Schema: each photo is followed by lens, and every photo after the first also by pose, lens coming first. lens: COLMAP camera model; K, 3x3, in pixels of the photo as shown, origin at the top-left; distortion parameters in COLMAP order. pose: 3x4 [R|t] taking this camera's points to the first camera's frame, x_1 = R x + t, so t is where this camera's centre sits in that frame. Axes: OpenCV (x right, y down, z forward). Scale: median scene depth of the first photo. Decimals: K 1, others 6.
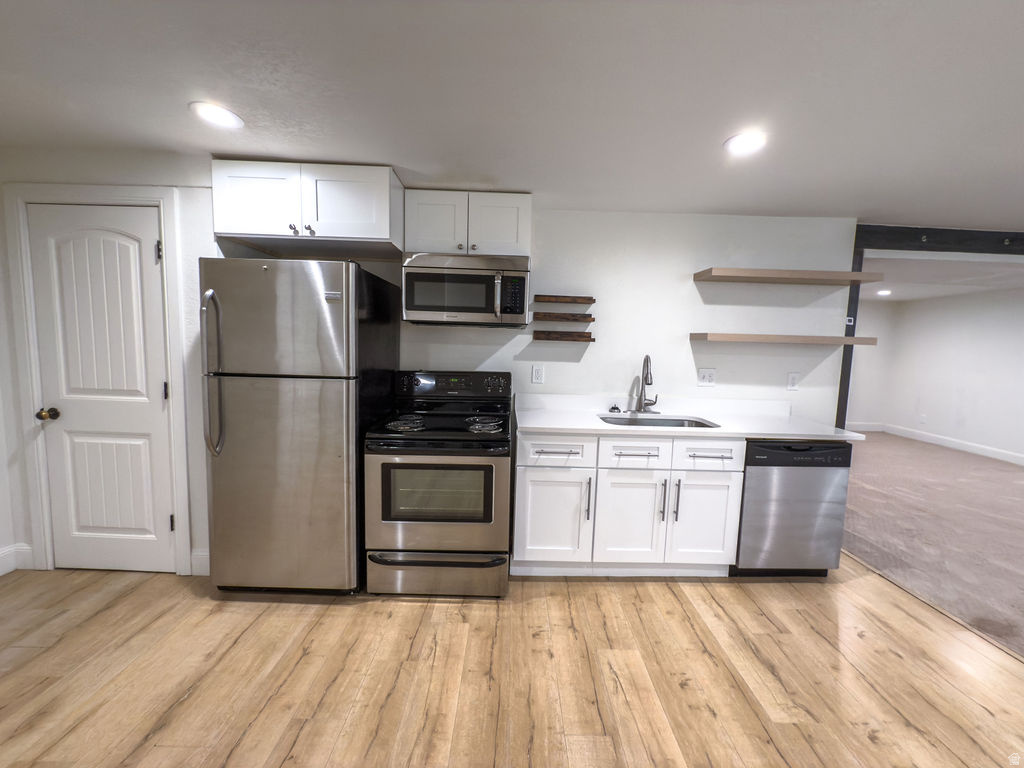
lens RADIAL K [[414.2, 0, 514.0], [0, 414.2, 381.4], [0, 0, 1]] dist [0.002312, 0.000137]
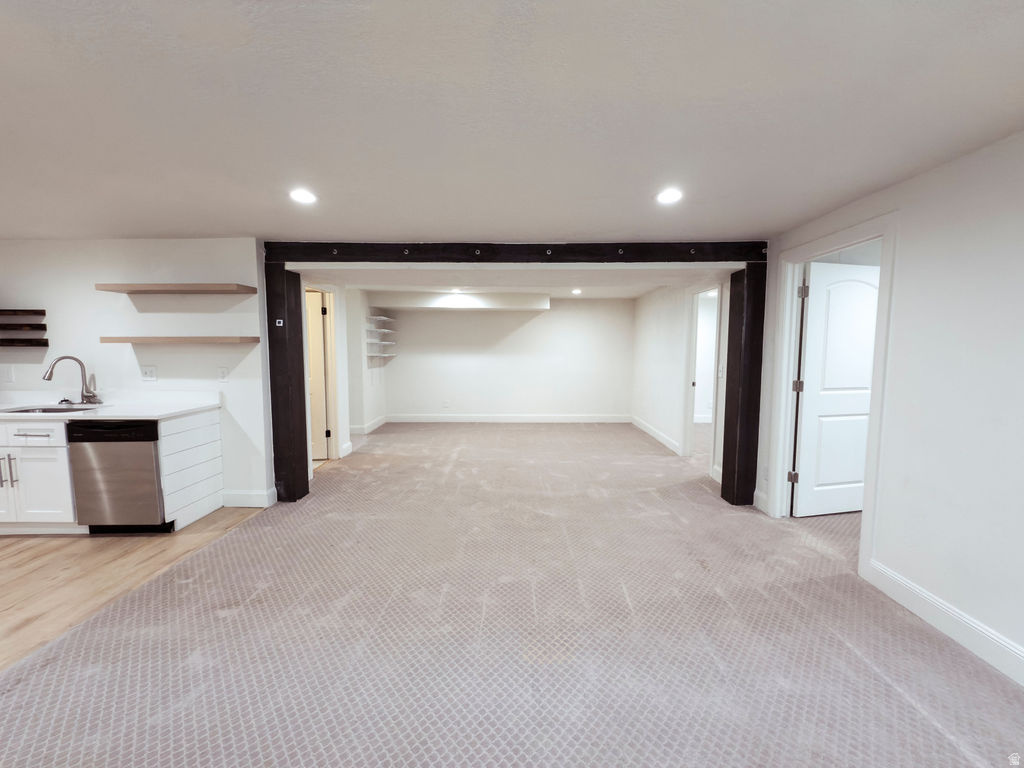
lens RADIAL K [[414.2, 0, 513.4], [0, 414.2, 386.7], [0, 0, 1]] dist [0.002312, 0.000137]
pose [[0.999345, -0.025870, -0.025314, 1.578278], [0.025620, 0.999620, -0.010170, 0.068922], [0.025568, 0.009515, 0.999628, -0.178324]]
